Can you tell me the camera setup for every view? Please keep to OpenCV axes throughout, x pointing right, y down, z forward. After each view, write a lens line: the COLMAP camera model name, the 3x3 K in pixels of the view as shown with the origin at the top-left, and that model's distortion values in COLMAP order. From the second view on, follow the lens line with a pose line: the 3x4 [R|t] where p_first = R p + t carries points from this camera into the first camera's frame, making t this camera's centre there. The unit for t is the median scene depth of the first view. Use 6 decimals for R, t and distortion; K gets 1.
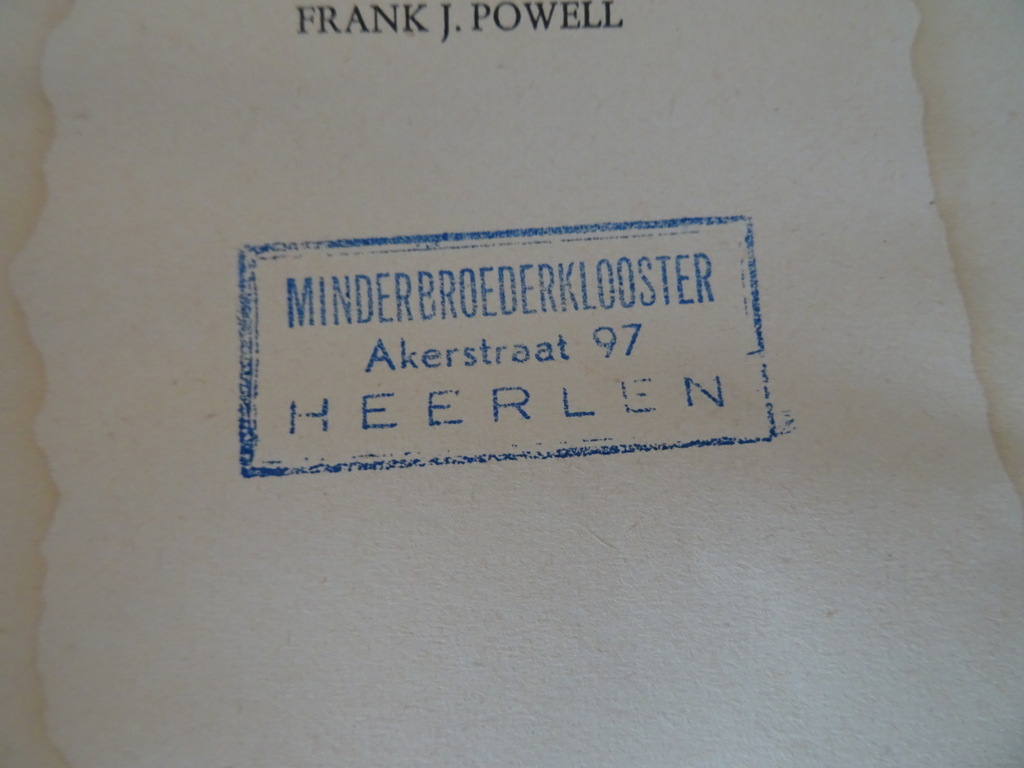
lens RADIAL K [[722.0, 0, 512.8], [0, 722.0, 384.1], [0, 0, 1]] dist [0.000291, -0.002175]
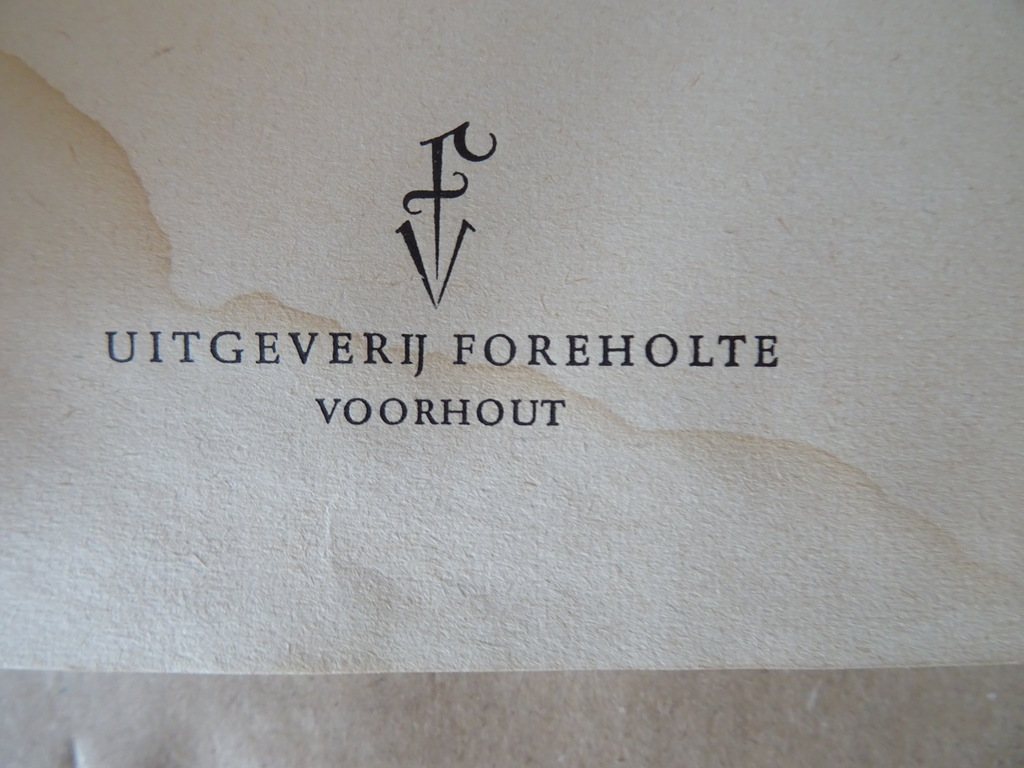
lens RADIAL K [[722.0, 0, 511.2], [0, 722.0, 384.0], [0, 0, 1]] dist [0.000291, -0.002175]
pose [[0.999730, 0.023227, -0.000500, 0.044586], [-0.023230, 0.999719, -0.004733, 0.933745], [0.000390, 0.004743, 0.999989, 0.095252]]
